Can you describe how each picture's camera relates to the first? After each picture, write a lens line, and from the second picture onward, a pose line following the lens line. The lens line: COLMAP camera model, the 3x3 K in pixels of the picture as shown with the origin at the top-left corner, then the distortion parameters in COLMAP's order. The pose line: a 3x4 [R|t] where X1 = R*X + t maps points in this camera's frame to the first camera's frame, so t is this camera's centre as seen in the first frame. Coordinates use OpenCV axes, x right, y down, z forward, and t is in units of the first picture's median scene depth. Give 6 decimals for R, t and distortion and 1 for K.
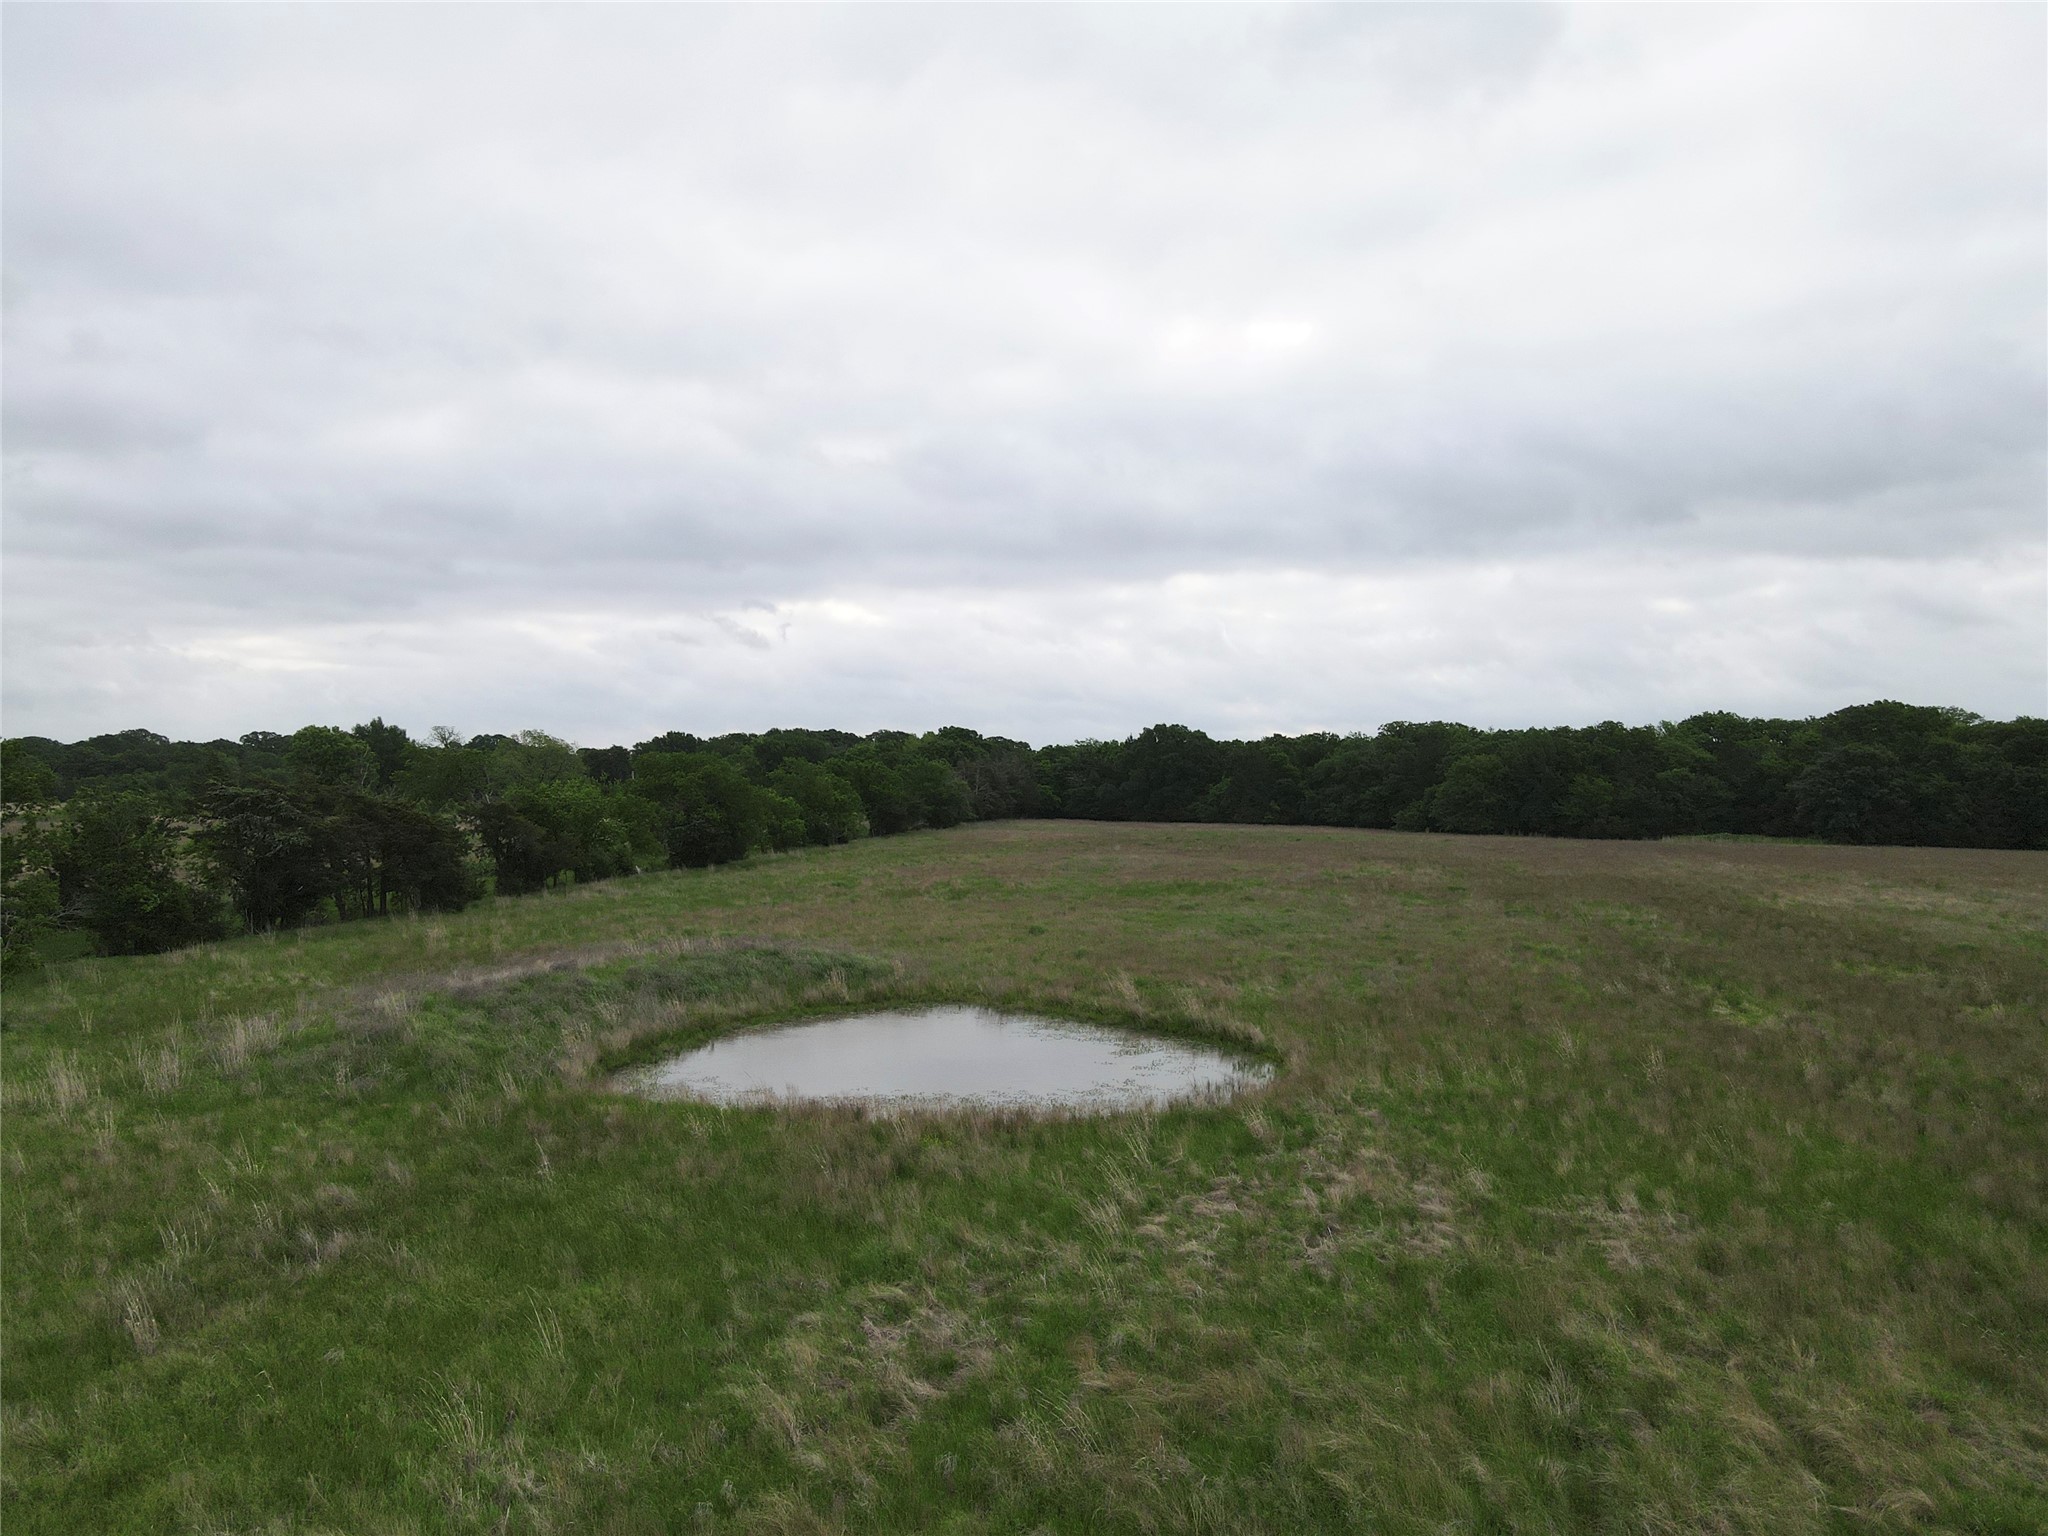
lens RADIAL K [[1528.2, 0, 983.8], [0, 1528.2, 768.0], [0, 0, 1]] dist [-0.004097, 0.004687]
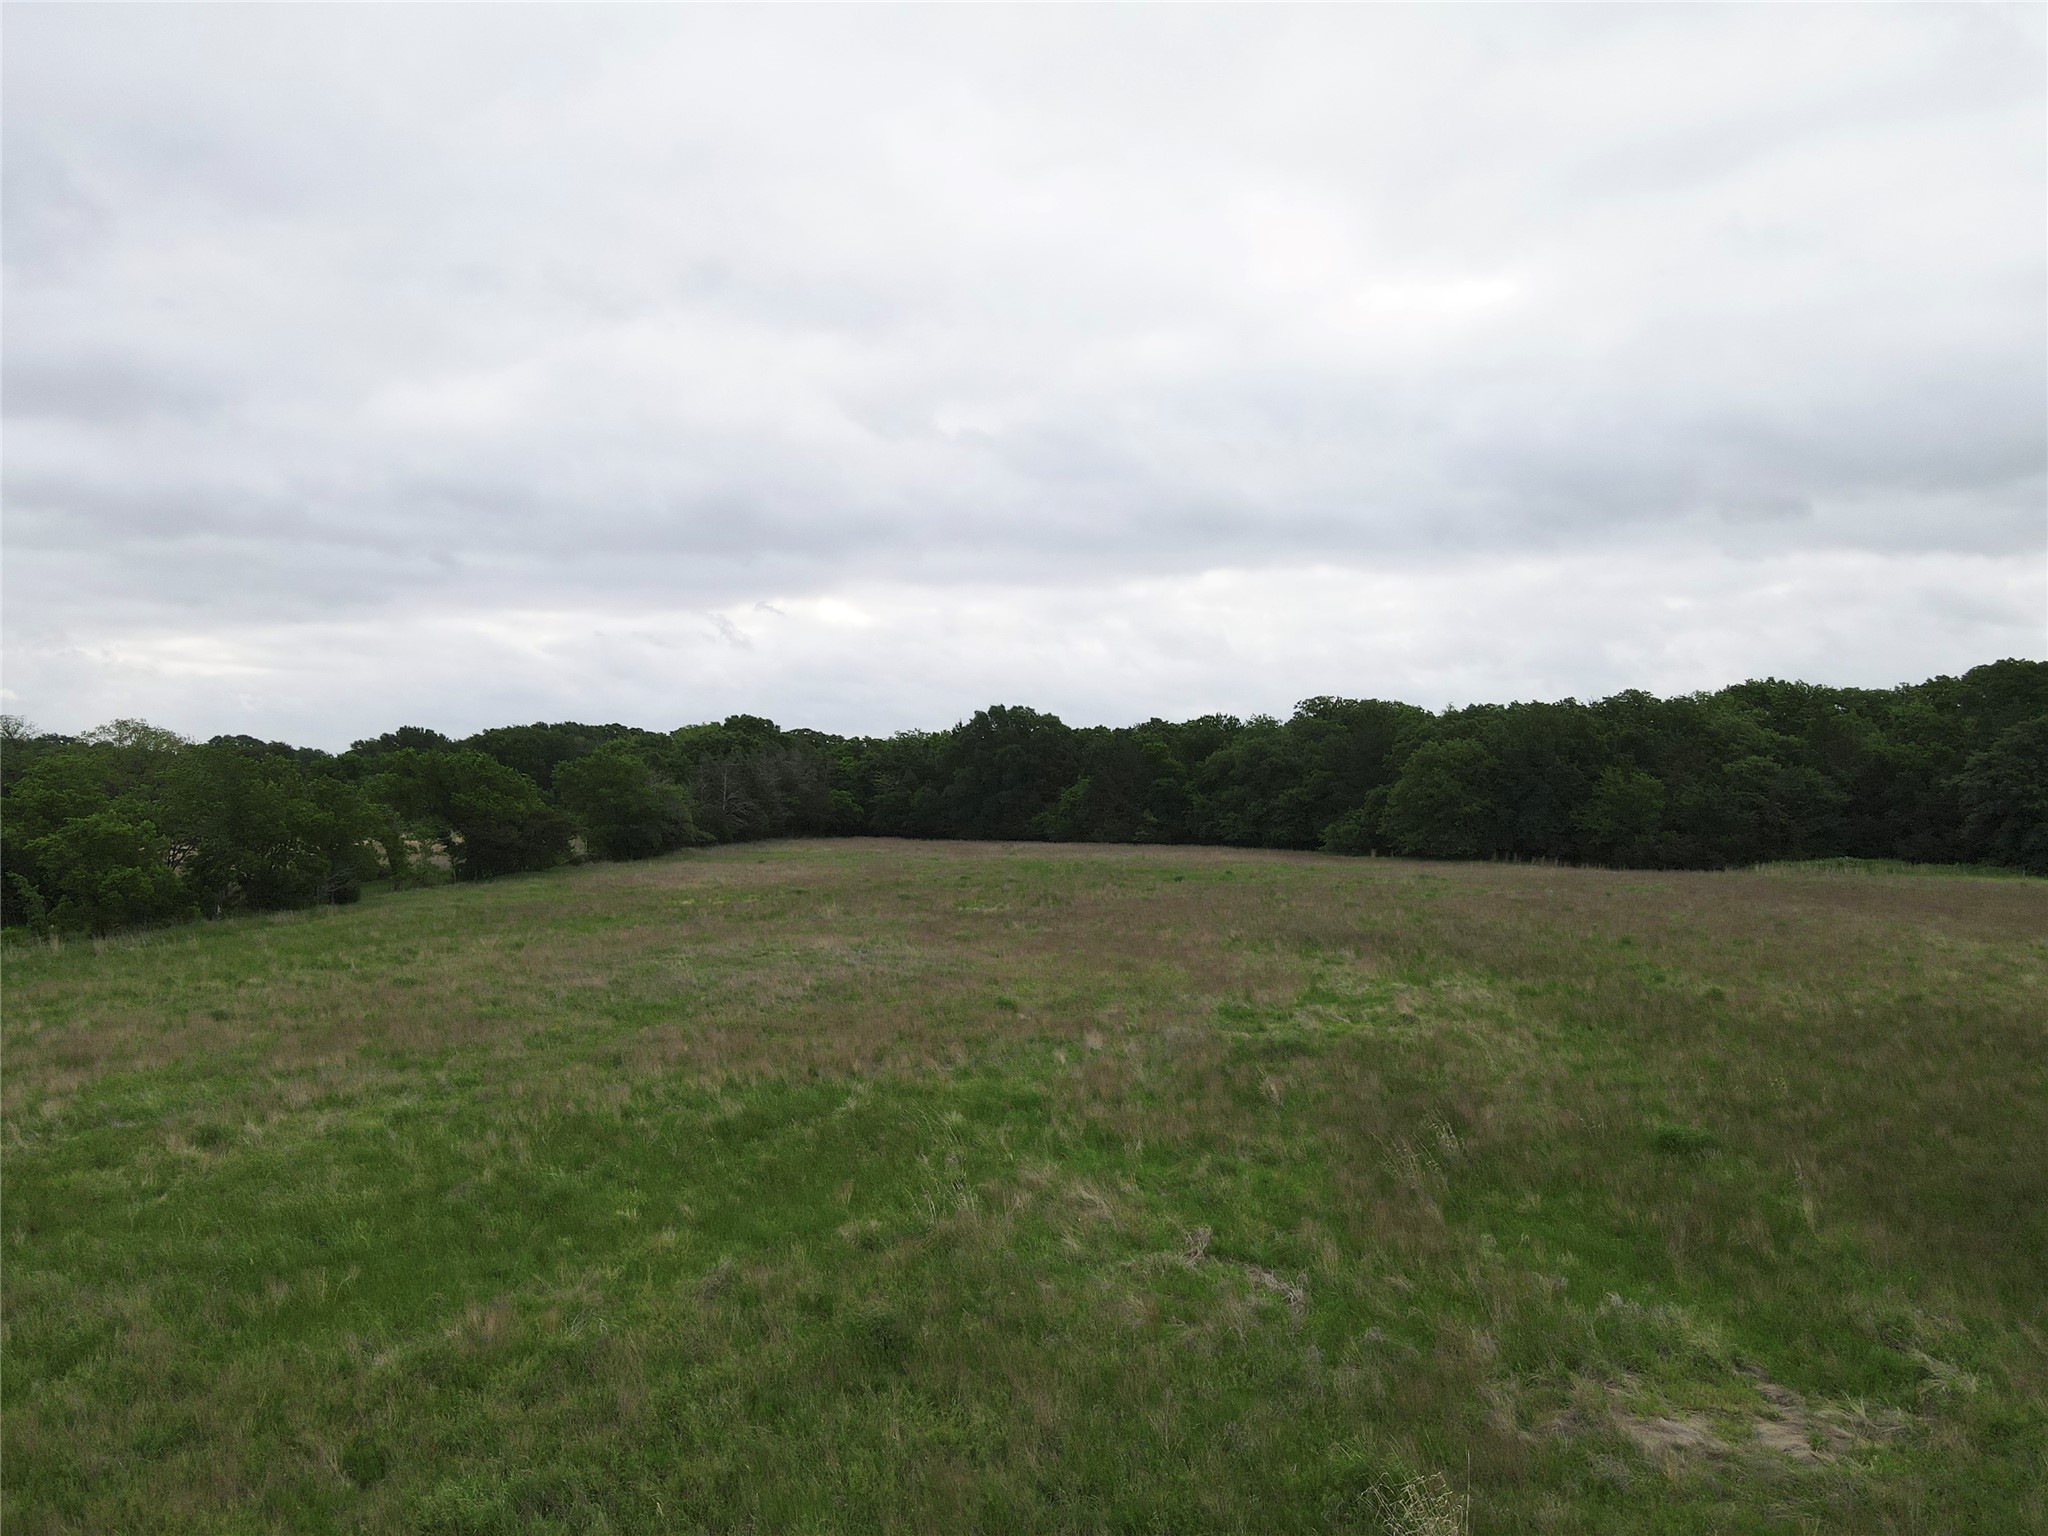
lens RADIAL K [[1528.2, 0, 983.8], [0, 1528.2, 768.0], [0, 0, 1]] dist [-0.004097, 0.004687]
pose [[0.997550, -0.006918, 0.069620, 0.065839], [0.007152, 0.999970, -0.003111, 0.003818], [-0.069597, 0.003601, 0.997569, 0.306813]]
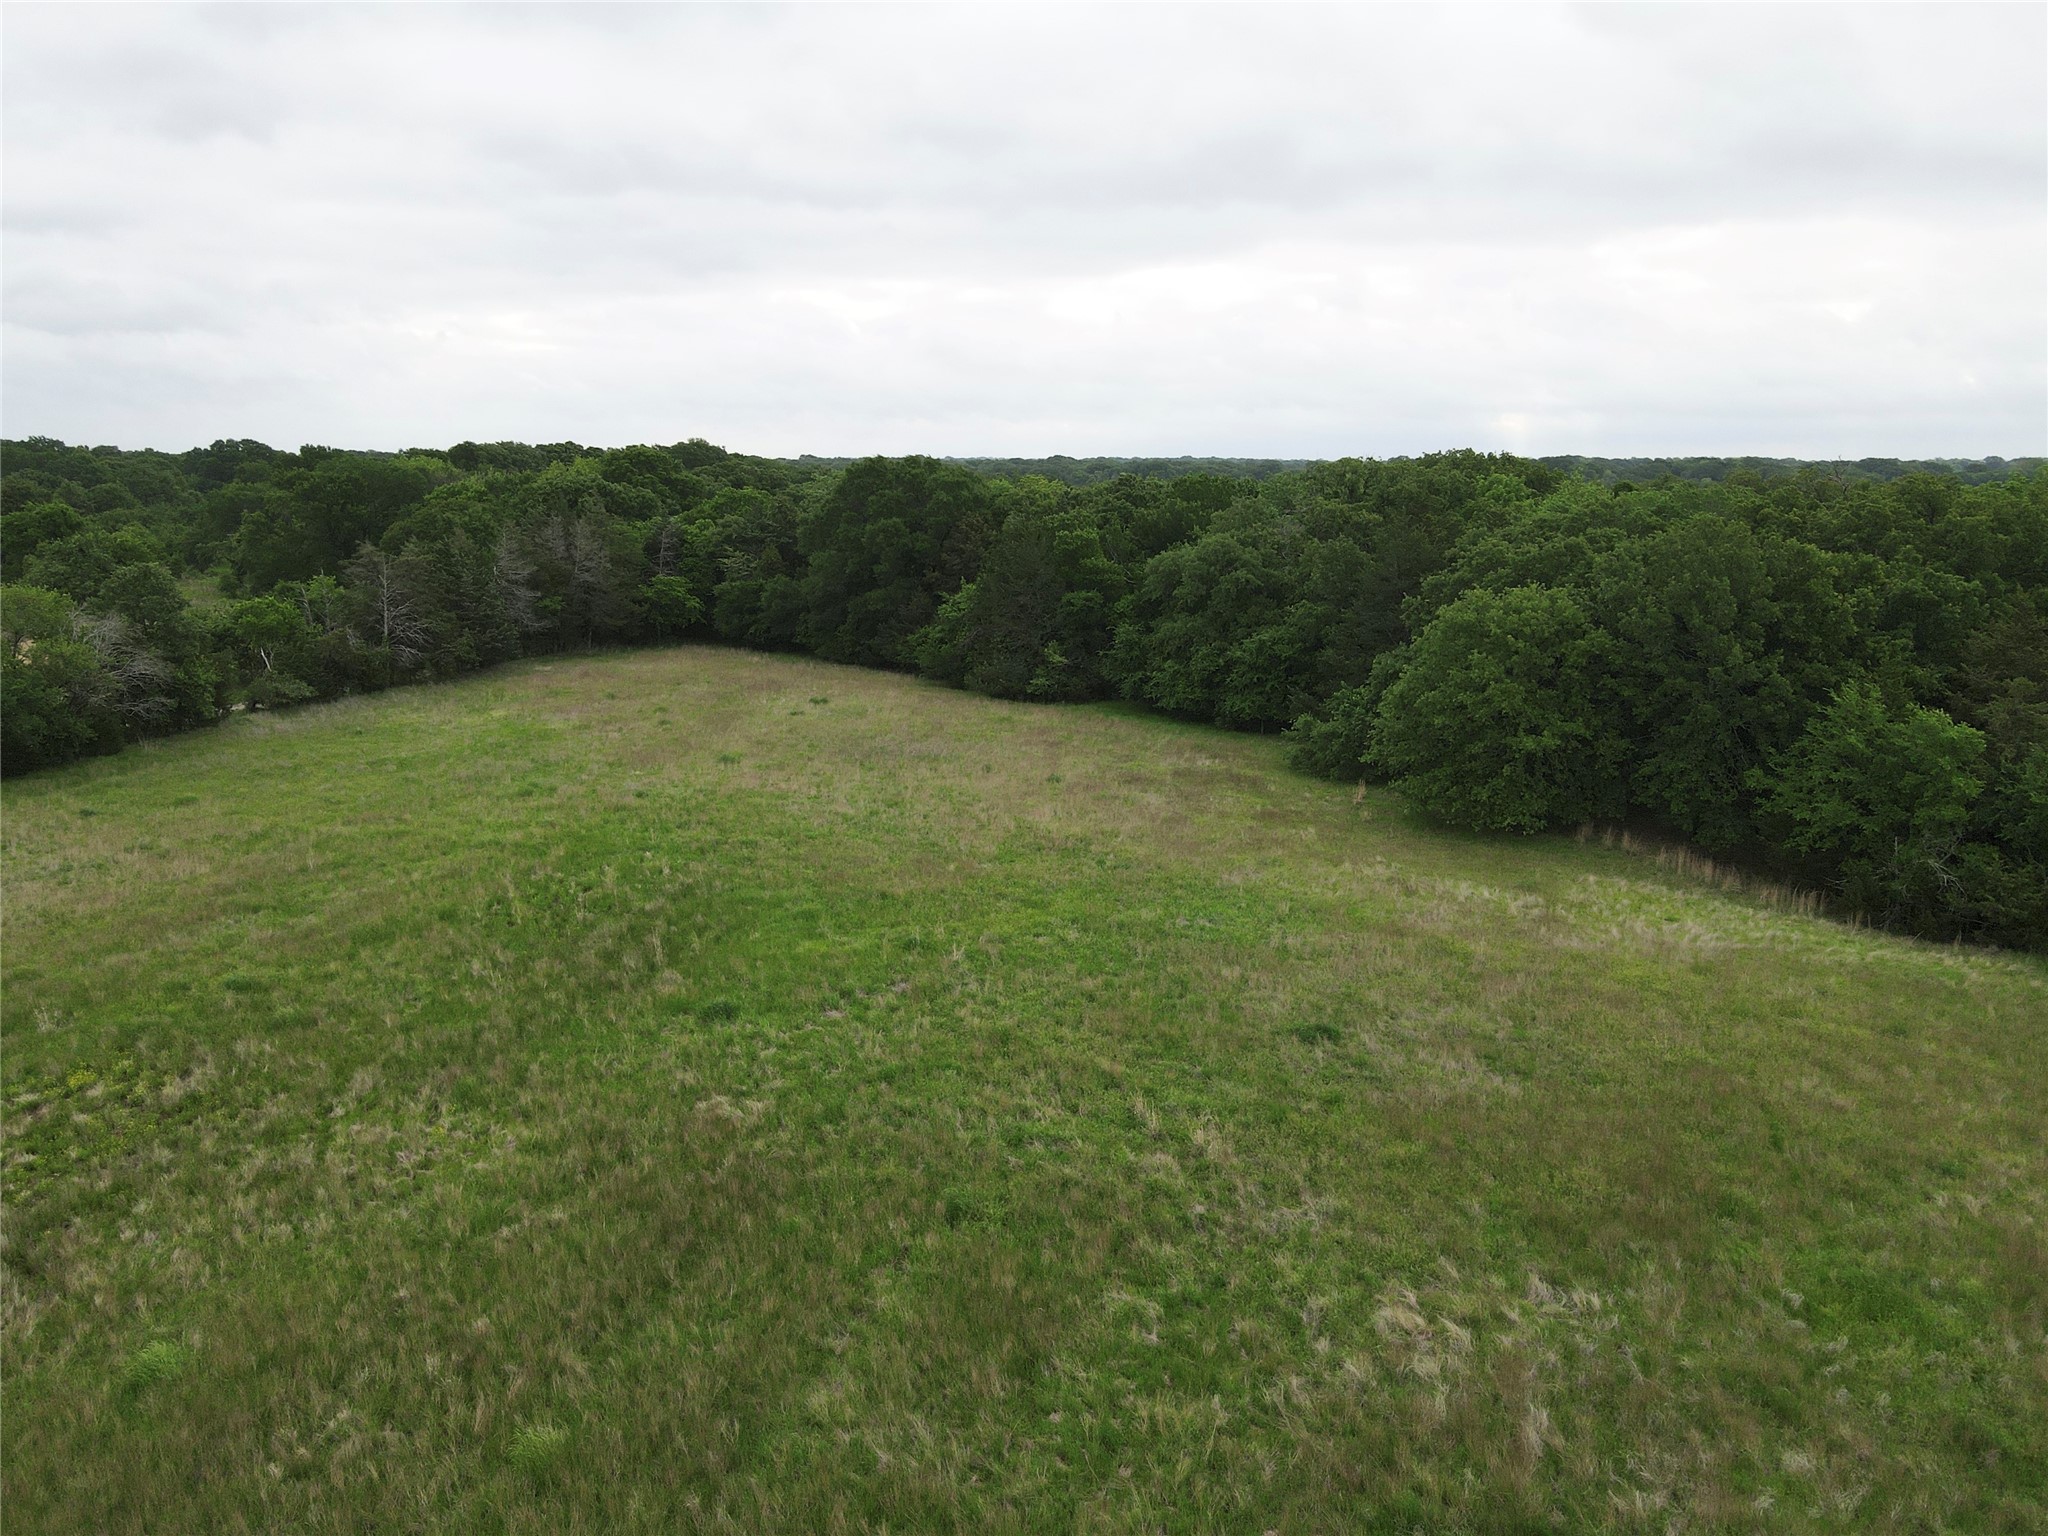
lens RADIAL K [[1528.2, 0, 983.8], [0, 1528.2, 768.0], [0, 0, 1]] dist [-0.004097, 0.004687]
pose [[0.998417, 0.008920, -0.055534, 0.198849], [0.002361, 0.979828, 0.199827, -0.031411], [0.056196, -0.199642, 0.978256, 0.580227]]
